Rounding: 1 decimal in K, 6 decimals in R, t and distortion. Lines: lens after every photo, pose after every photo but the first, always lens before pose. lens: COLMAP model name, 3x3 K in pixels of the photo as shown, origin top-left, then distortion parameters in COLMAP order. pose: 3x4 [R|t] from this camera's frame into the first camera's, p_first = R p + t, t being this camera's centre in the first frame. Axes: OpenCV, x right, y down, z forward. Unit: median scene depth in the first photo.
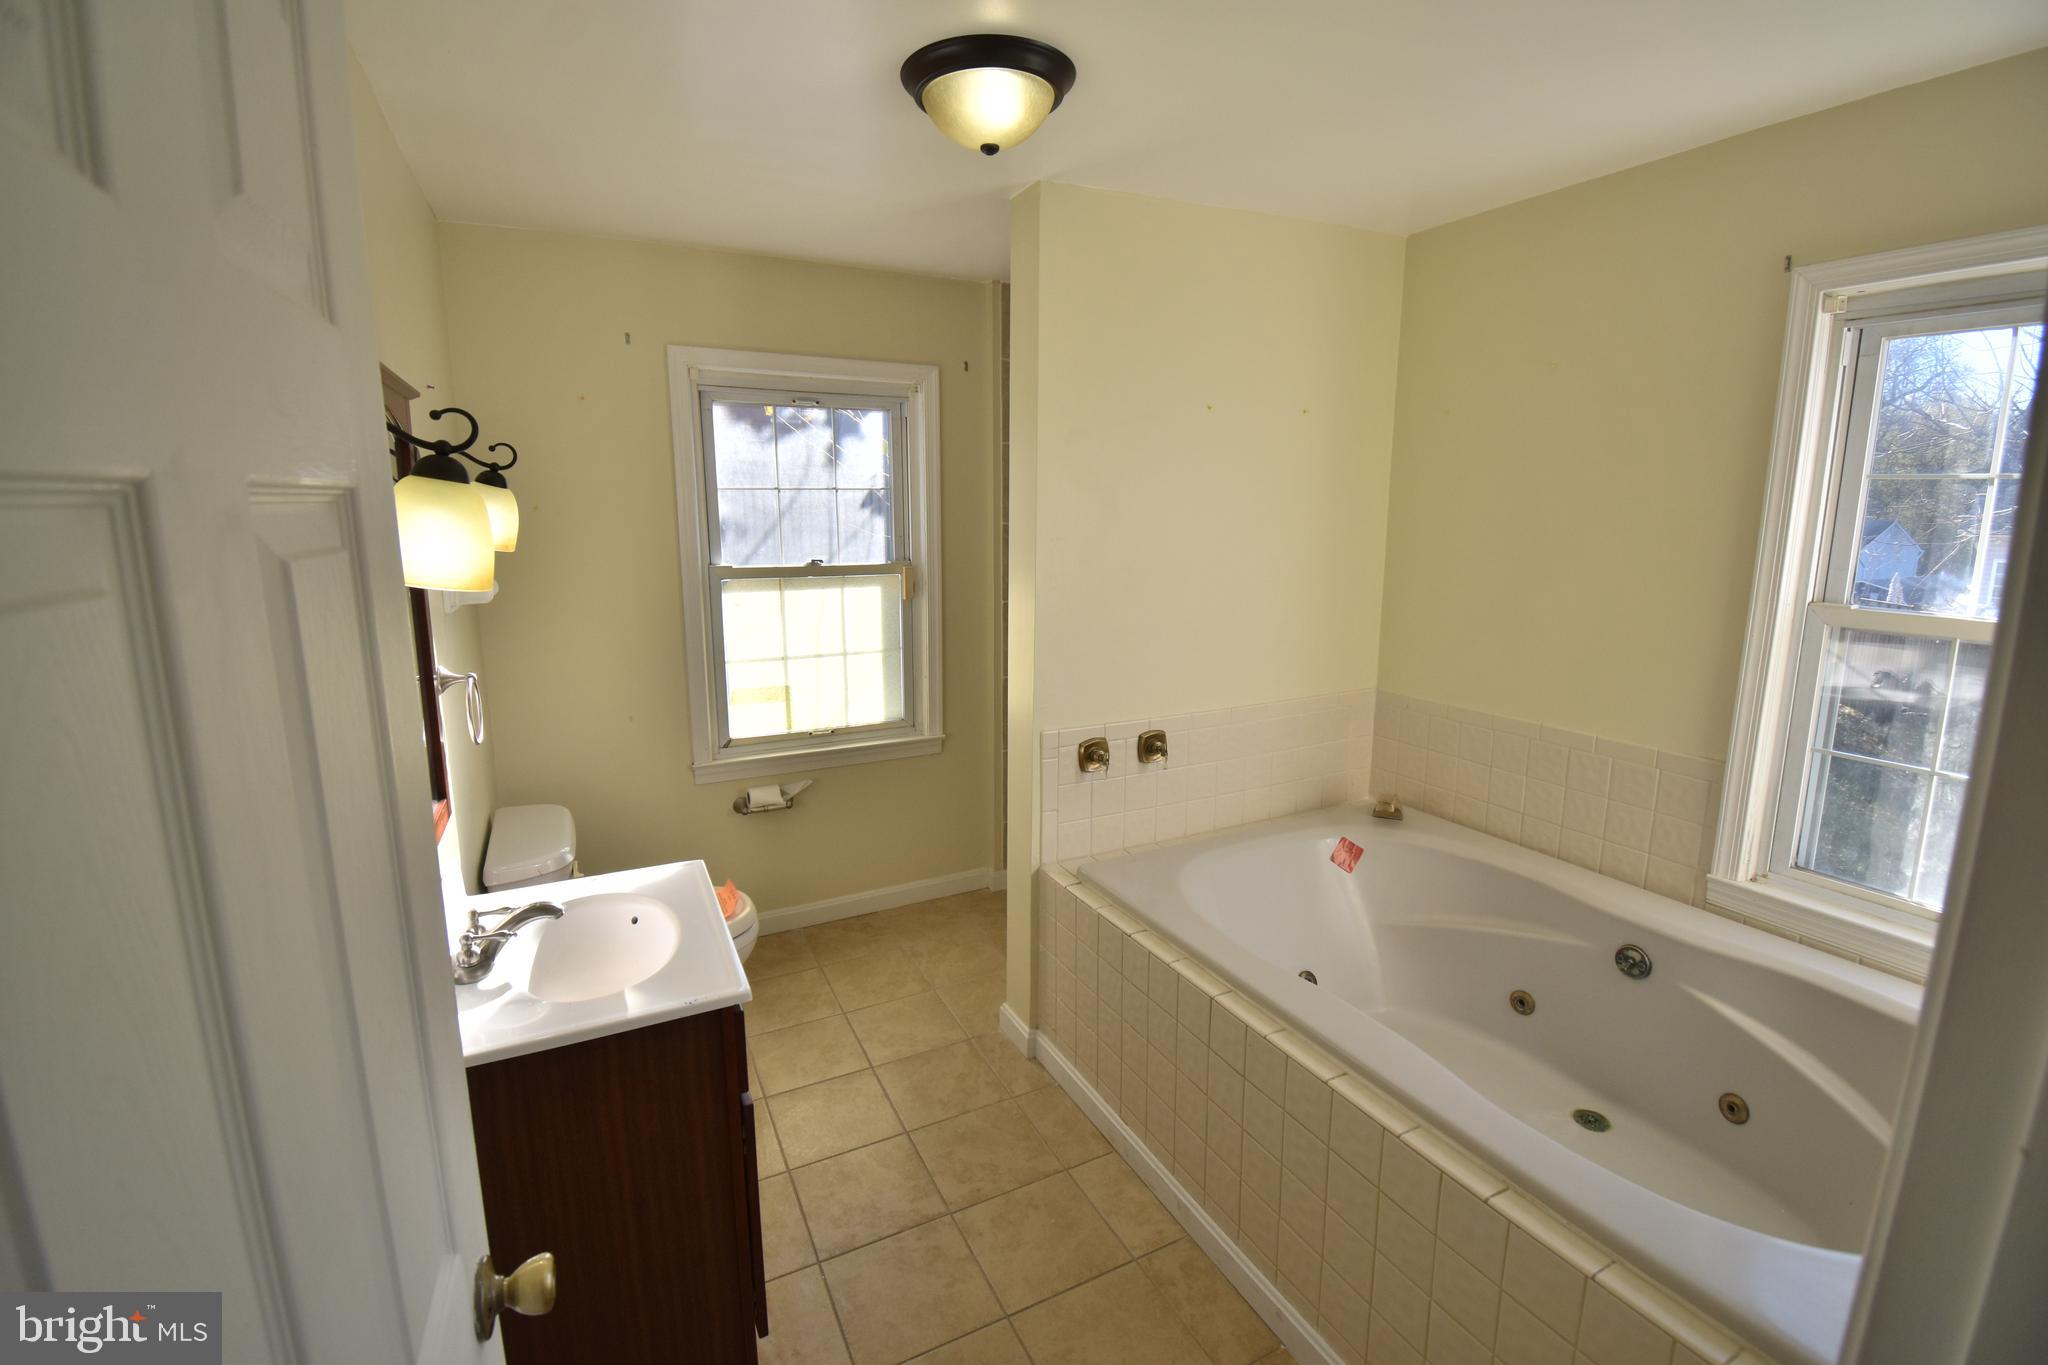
lens RADIAL K [[897.4, 0, 1016.8], [0, 897.4, 675.6], [0, 0, 1]] dist [-0.015823, -0.008711]
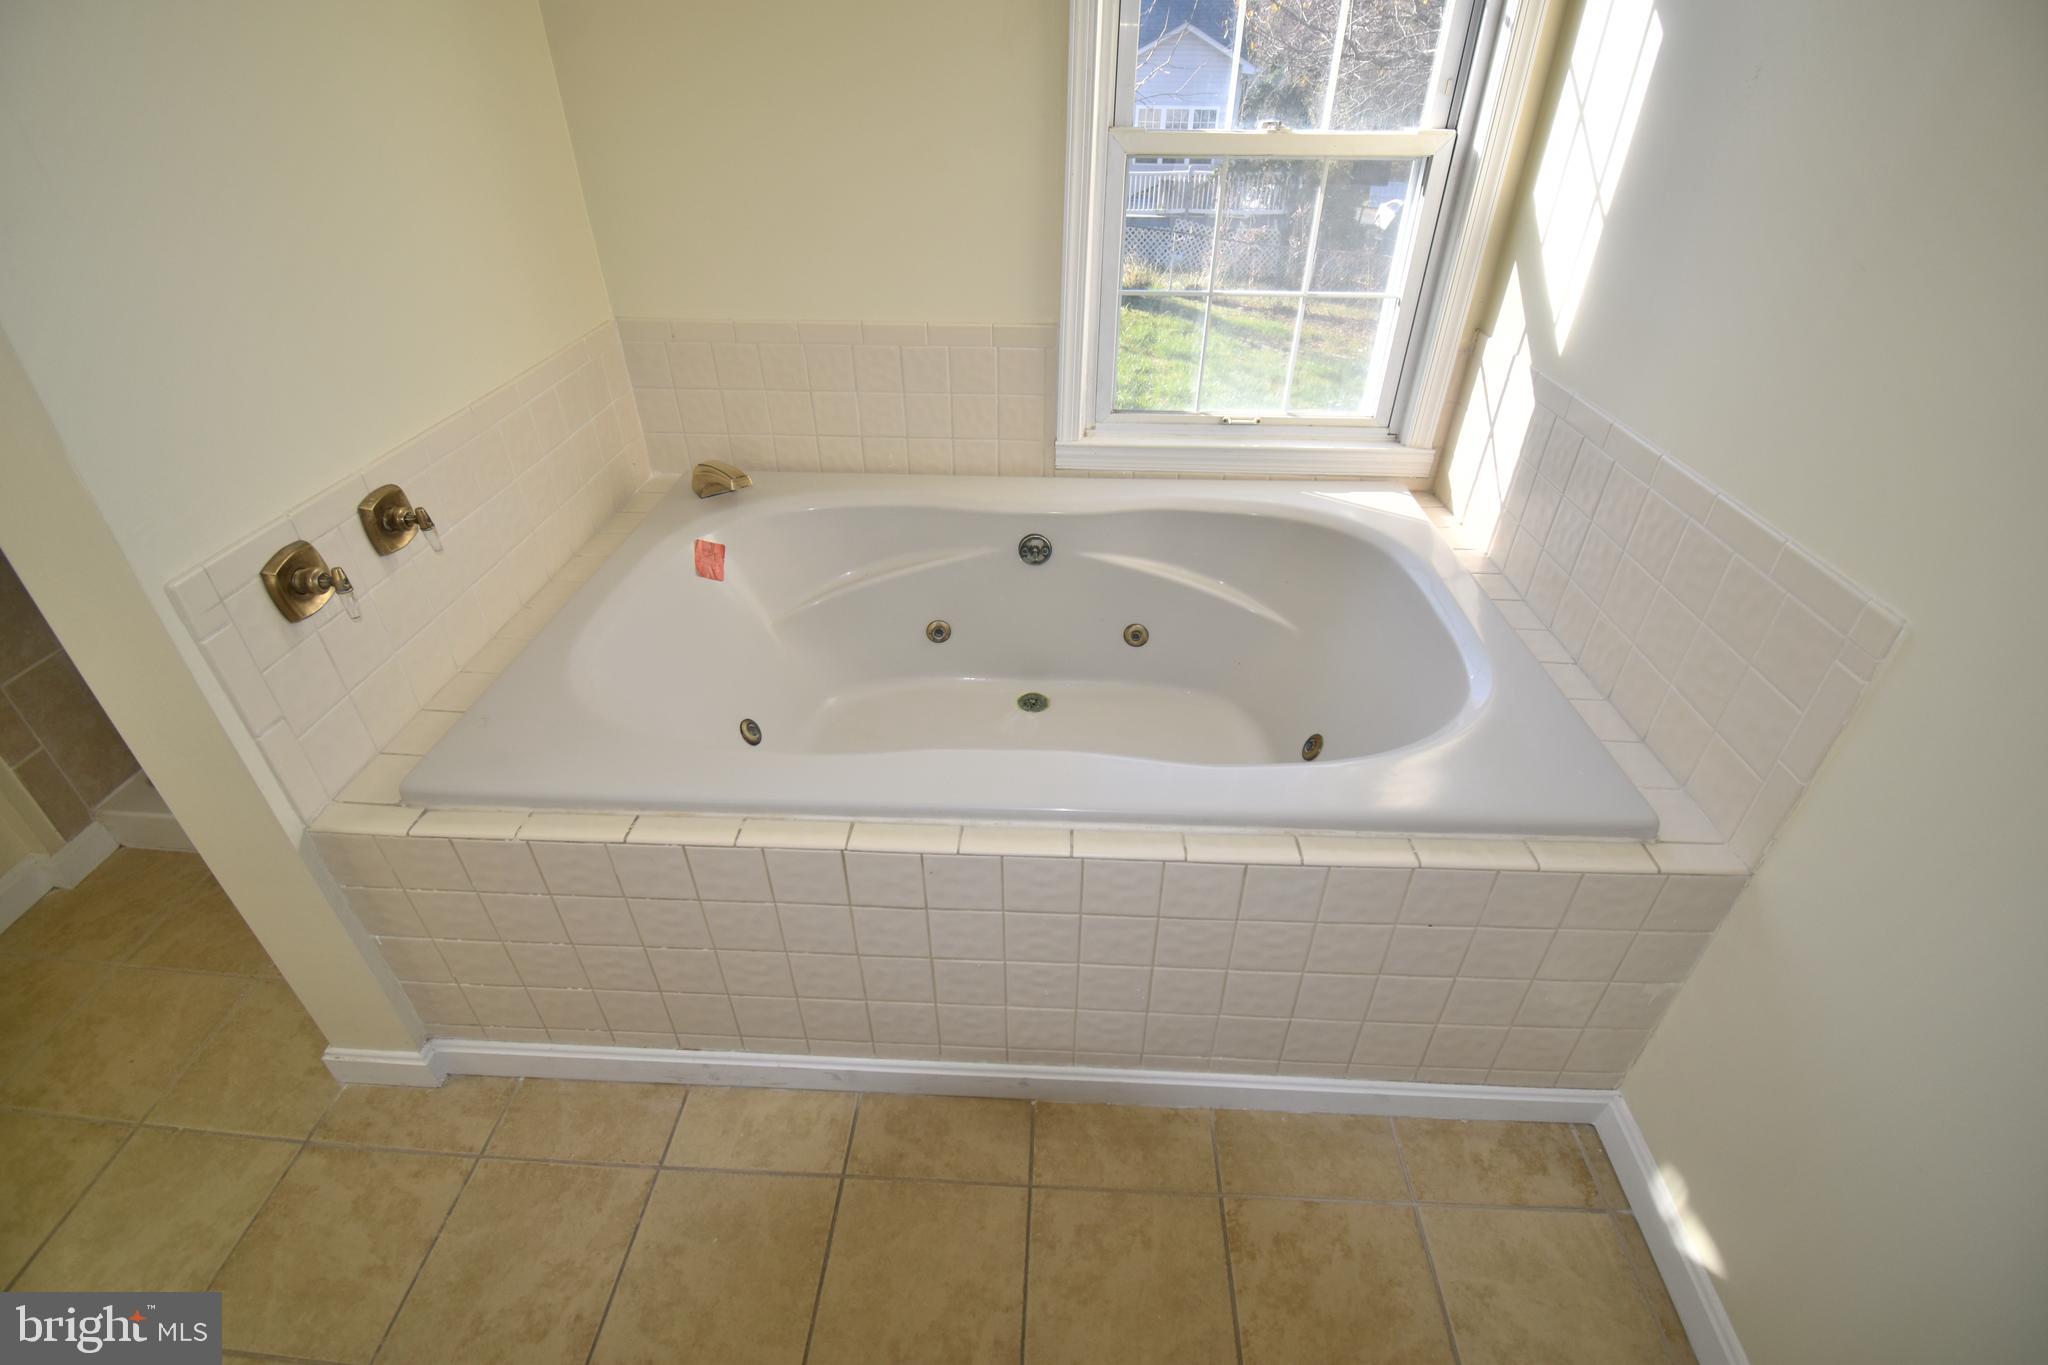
lens RADIAL K [[897.4, 0, 1031.8], [0, 897.4, 666.6], [0, 0, 1]] dist [-0.015823, -0.008711]
pose [[0.469223, -0.487811, 0.736118, -0.120109], [0.145621, 0.864911, 0.480336, -0.051875], [-0.870990, -0.118190, 0.476872, 0.476695]]
